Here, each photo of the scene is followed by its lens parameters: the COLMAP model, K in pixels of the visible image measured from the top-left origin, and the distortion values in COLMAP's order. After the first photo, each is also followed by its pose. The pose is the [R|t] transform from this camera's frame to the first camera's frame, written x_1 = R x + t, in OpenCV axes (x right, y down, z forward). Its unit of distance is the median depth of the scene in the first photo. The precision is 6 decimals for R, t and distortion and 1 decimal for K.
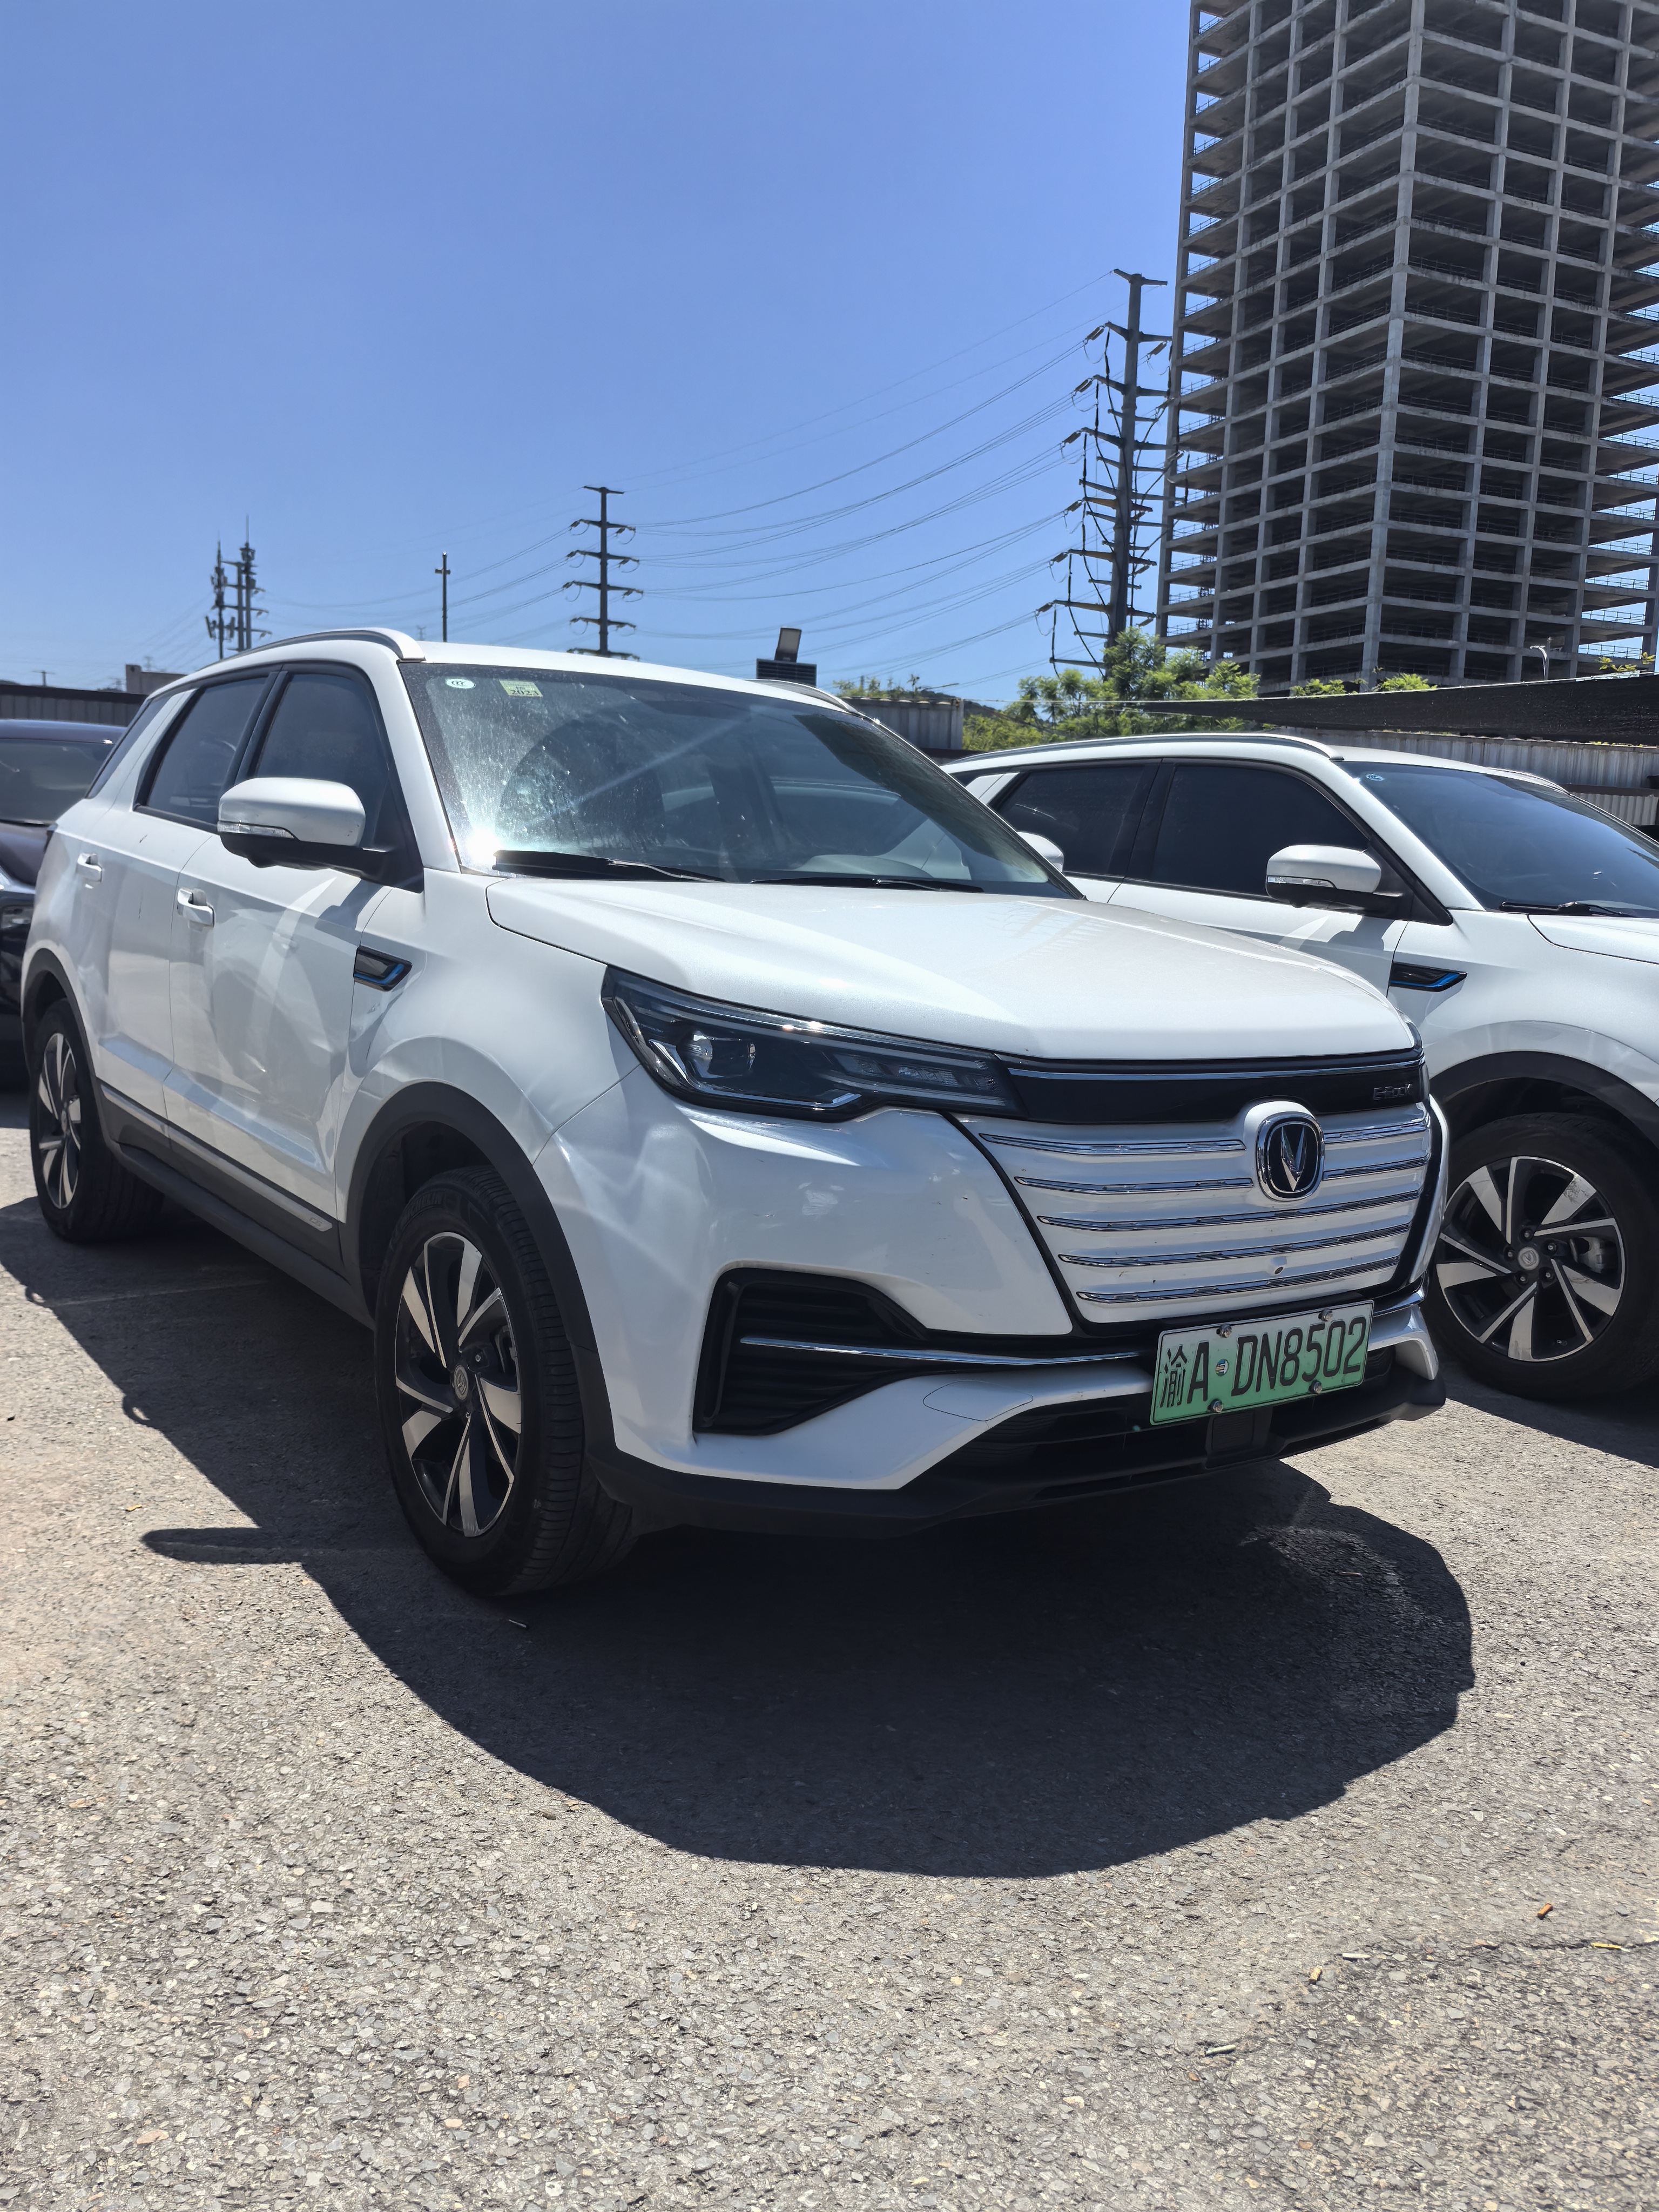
lens RADIAL K [[1781.4, 0, 828.6], [0, 1781.4, 1121.6], [0, 0, 1]] dist [0.063425, -0.086536]
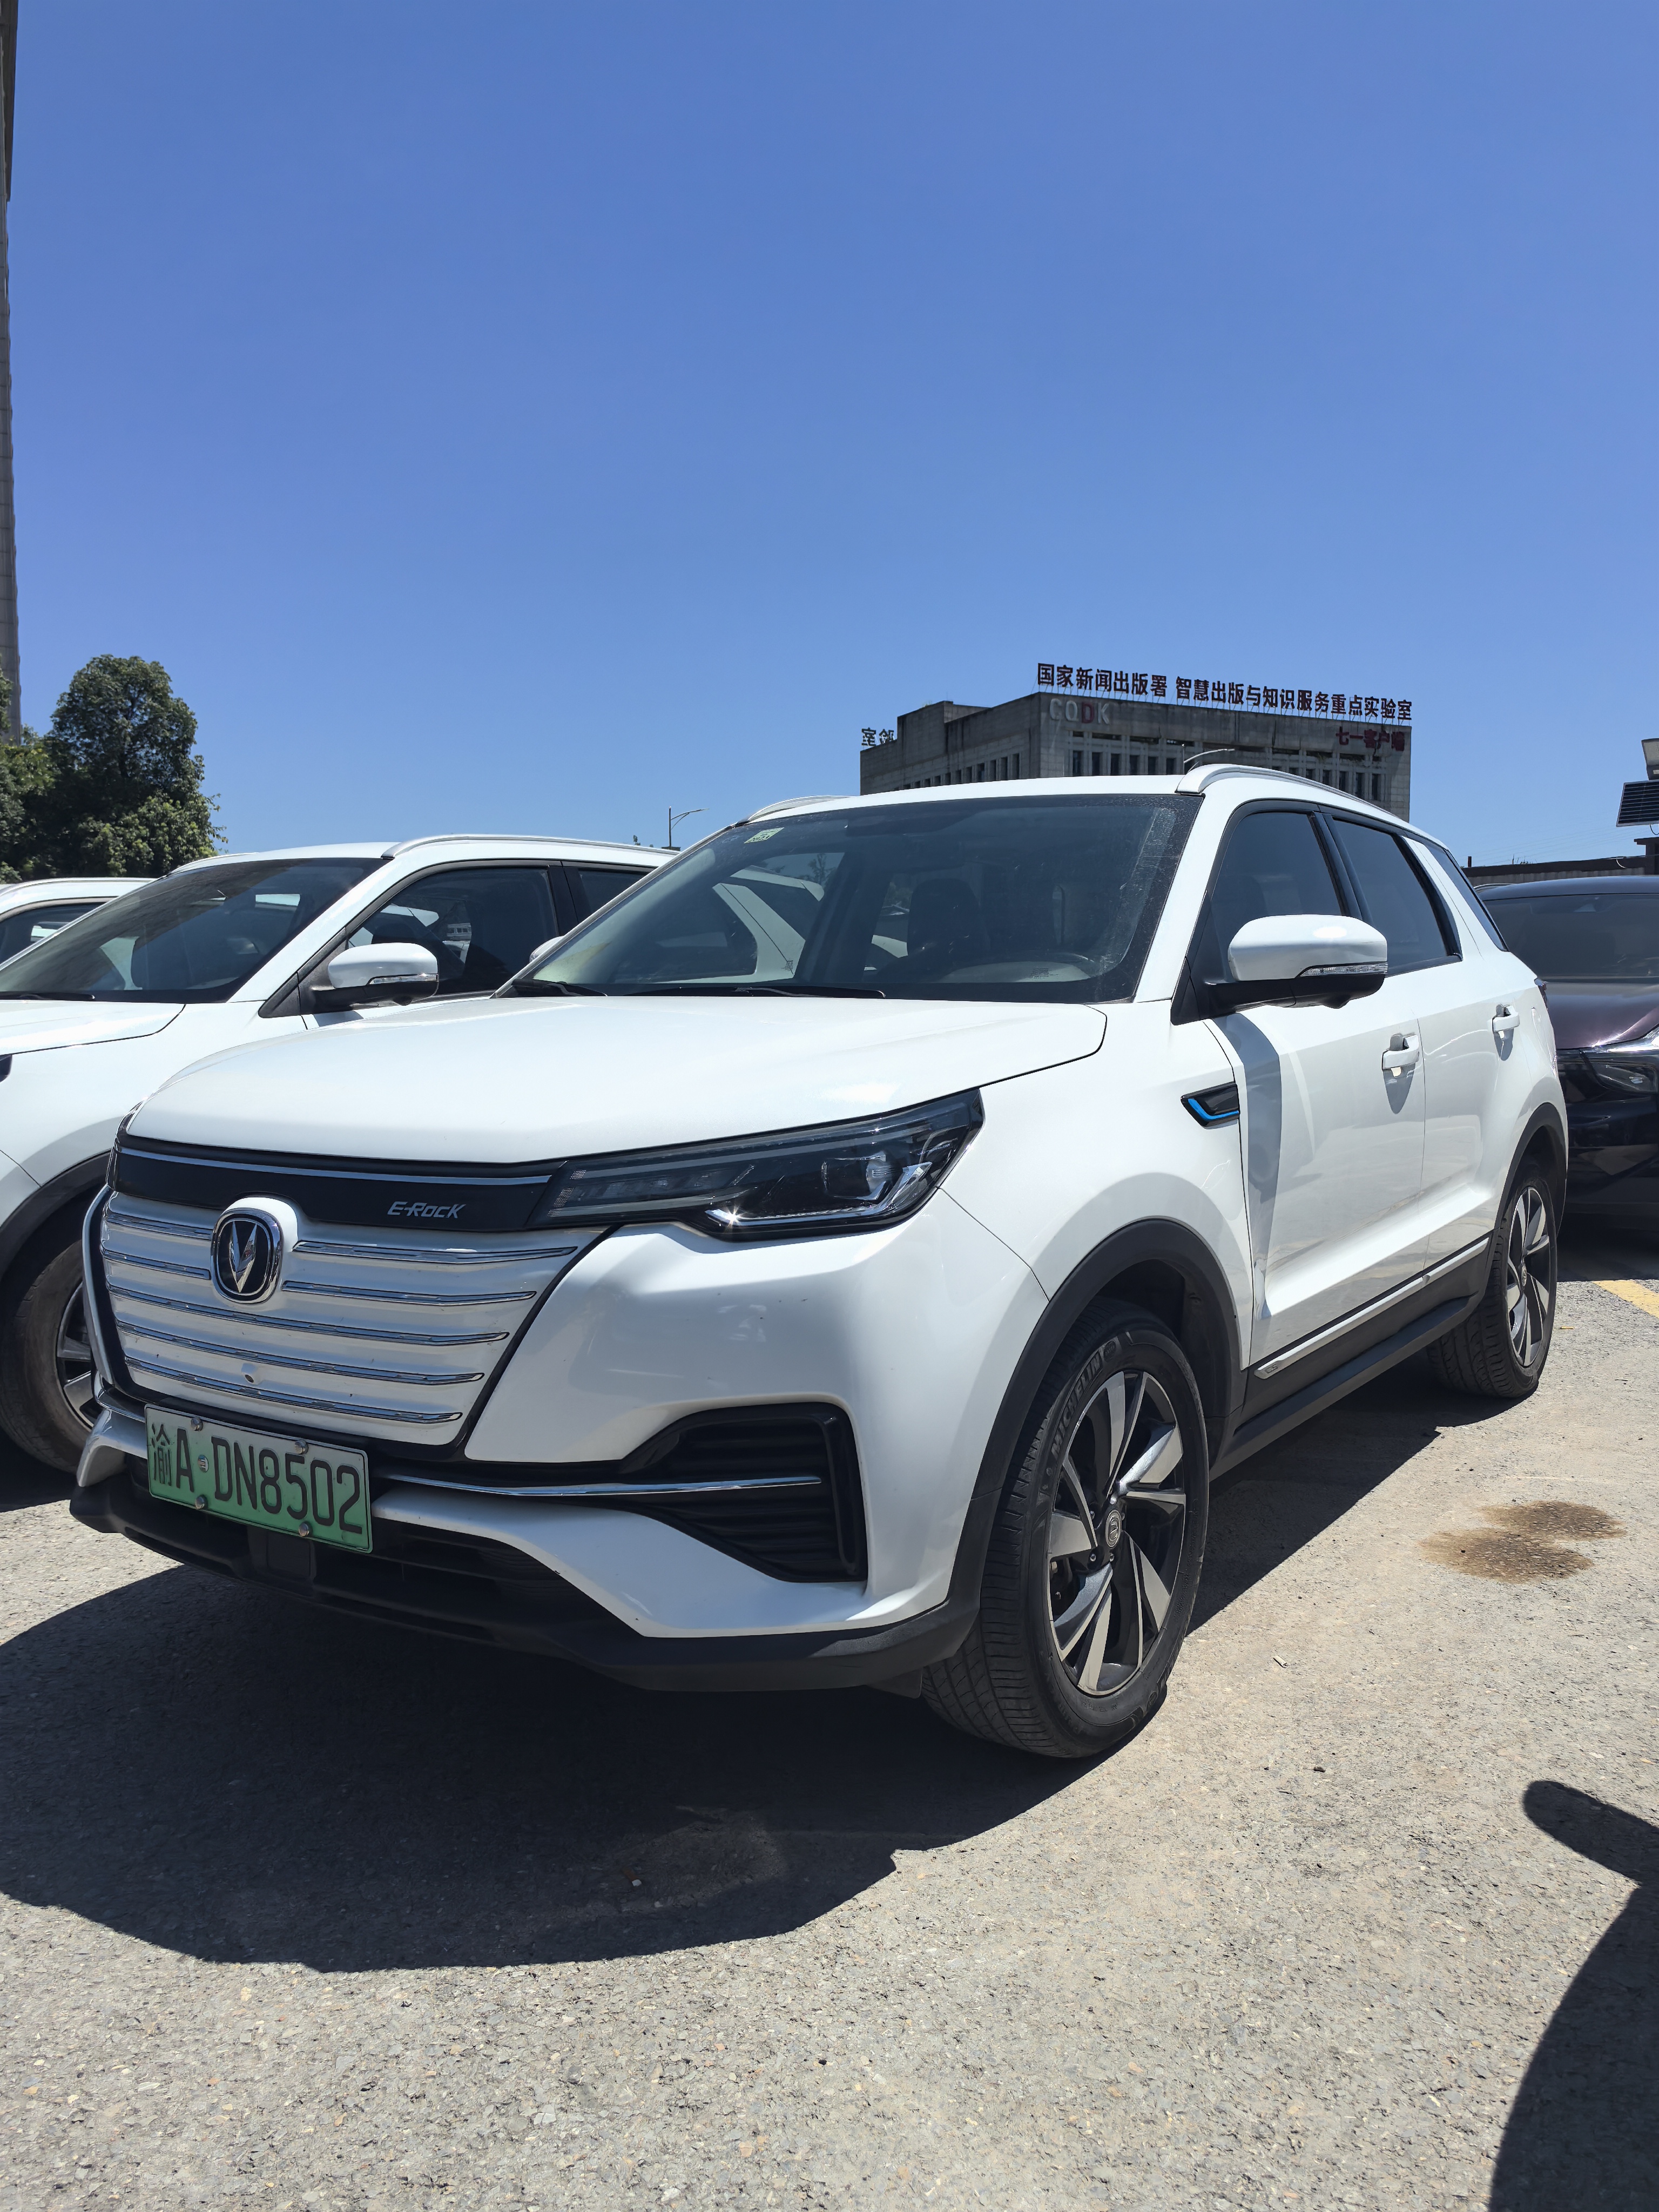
lens RADIAL K [[1781.4, 0, 834.0], [0, 1781.4, 1138.2], [0, 0, 1]] dist [0.063425, -0.086536]
pose [[0.324813, 0.025432, -0.945436, 1.209202], [-0.115732, 0.993195, -0.013044, -0.062893], [0.938671, 0.113654, 0.325546, 0.952196]]
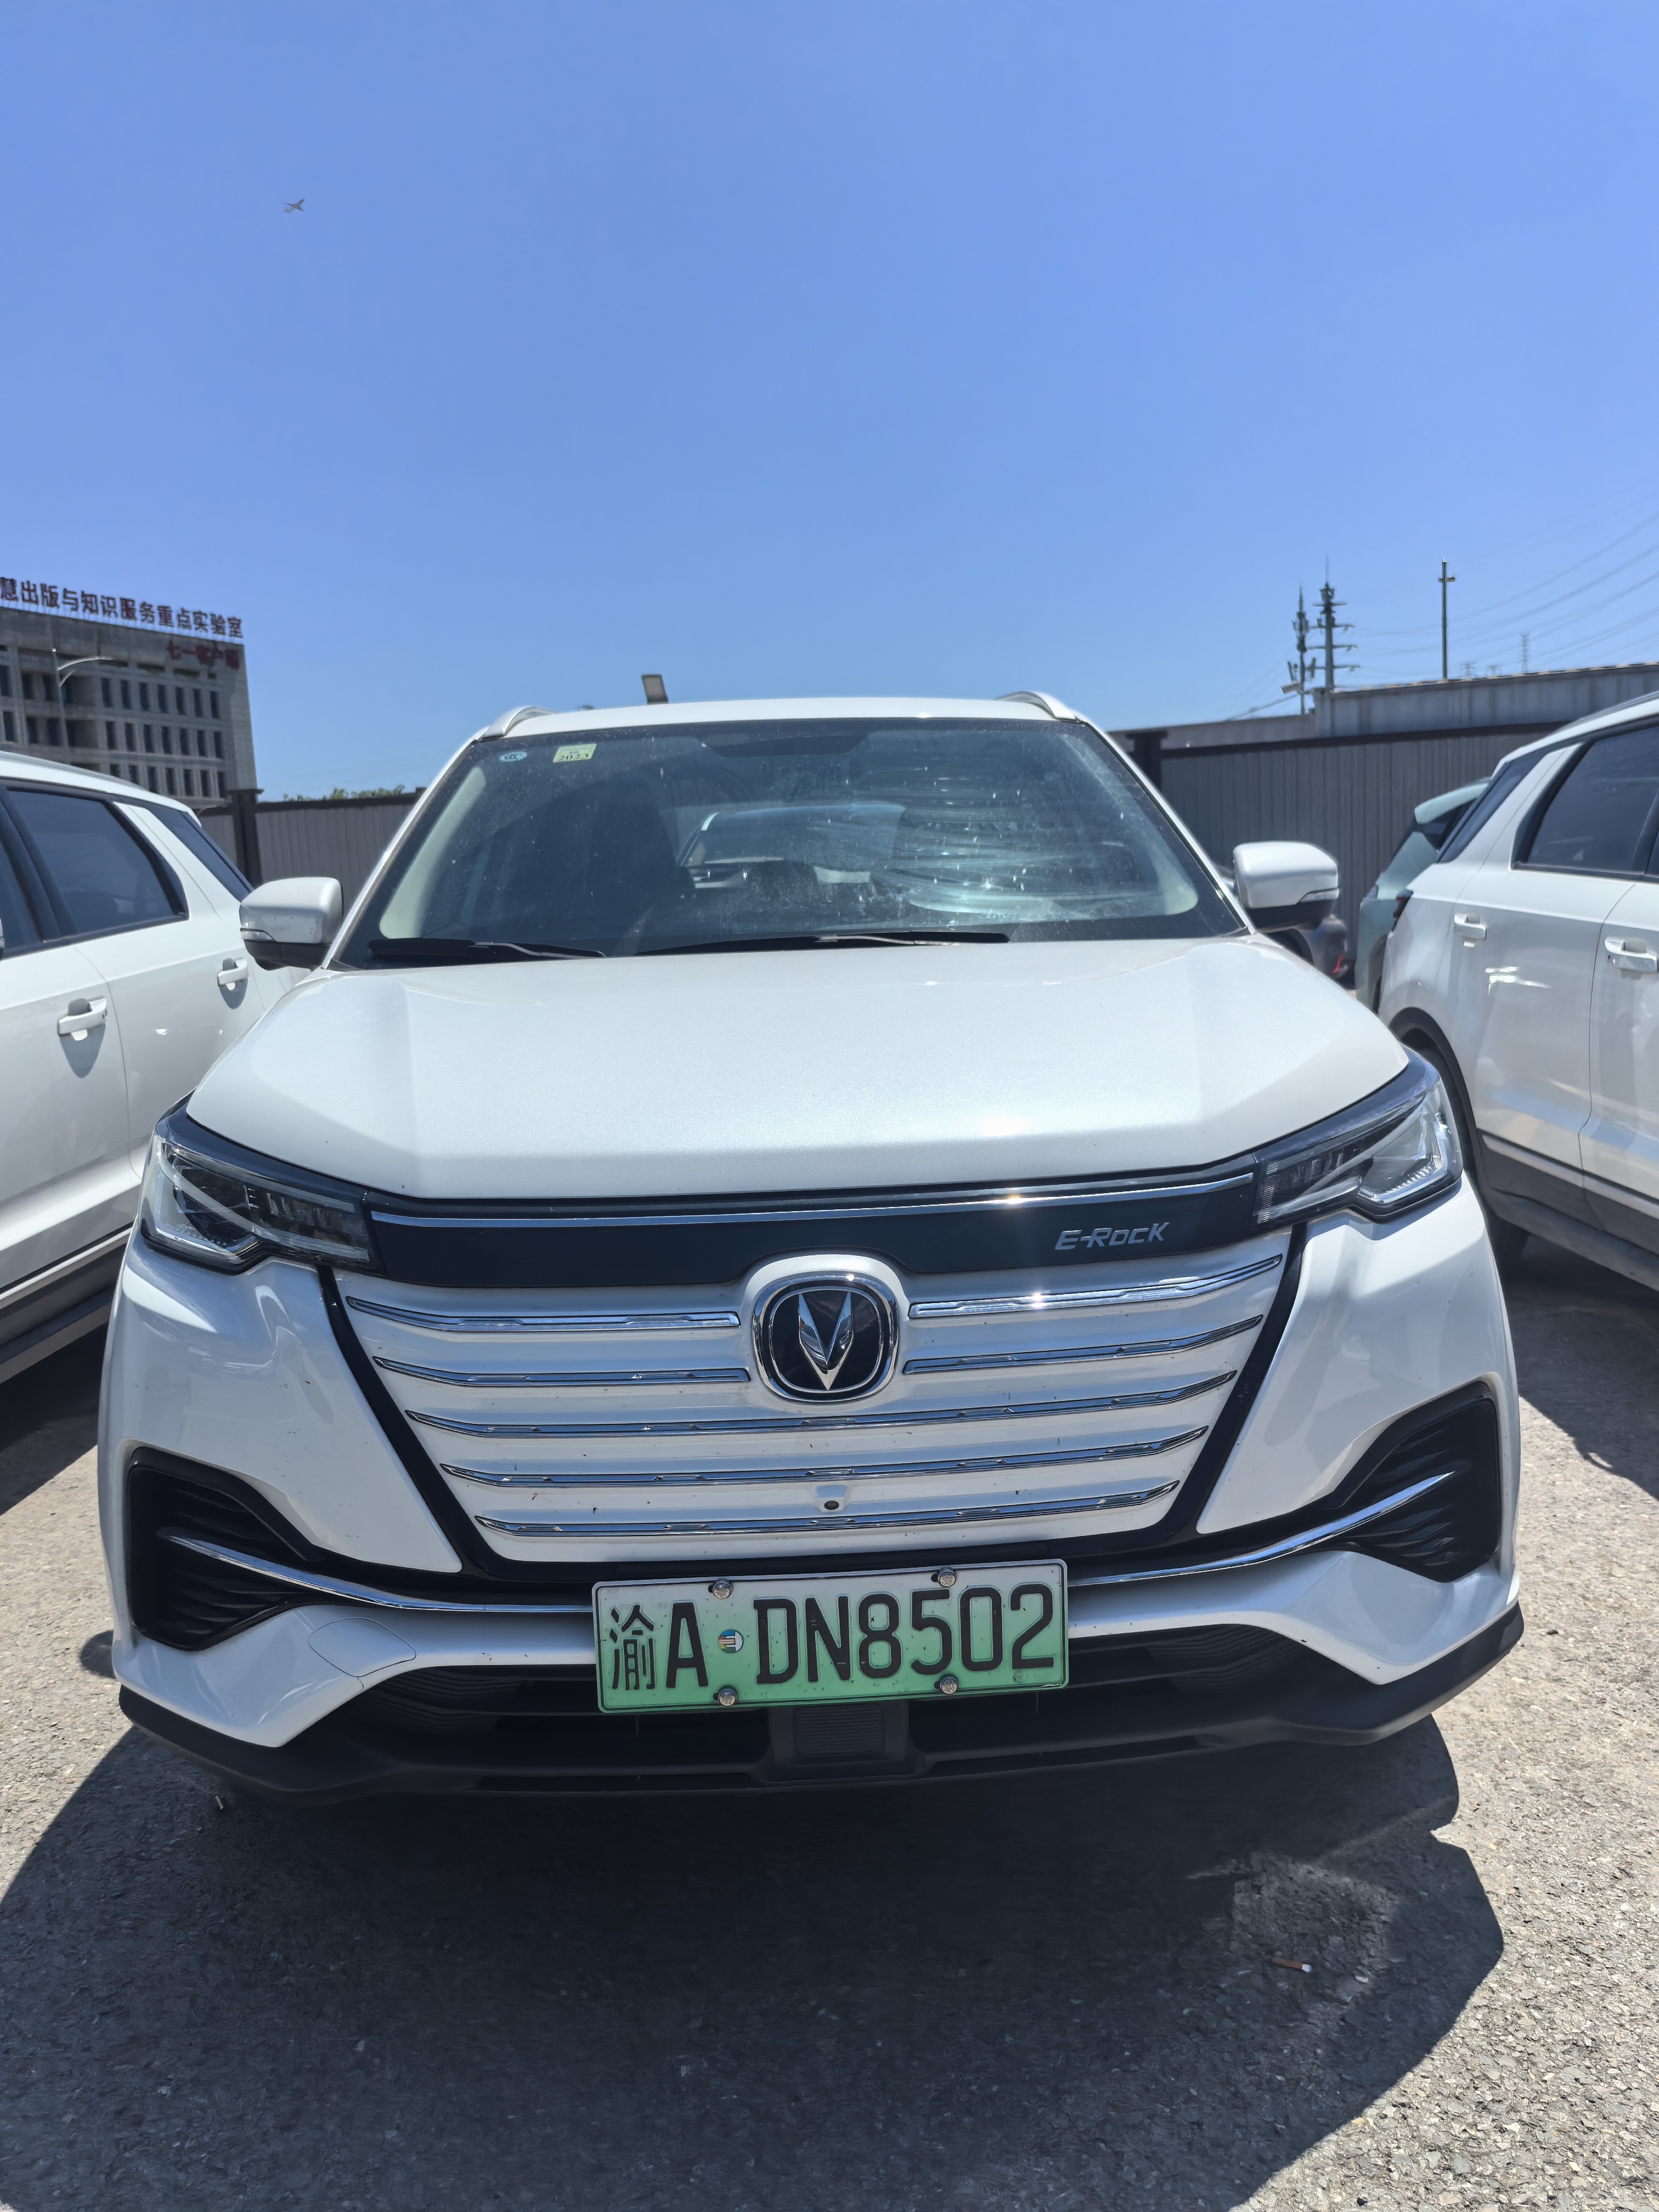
lens RADIAL K [[1781.4, 0, 830.5], [0, 1781.4, 1113.3], [0, 0, 1]] dist [0.063425, -0.086536]
pose [[0.828867, -0.014047, -0.559269, 0.620660], [0.002482, 0.999767, -0.021433, -0.049631], [0.559440, 0.016377, 0.828709, 0.431558]]
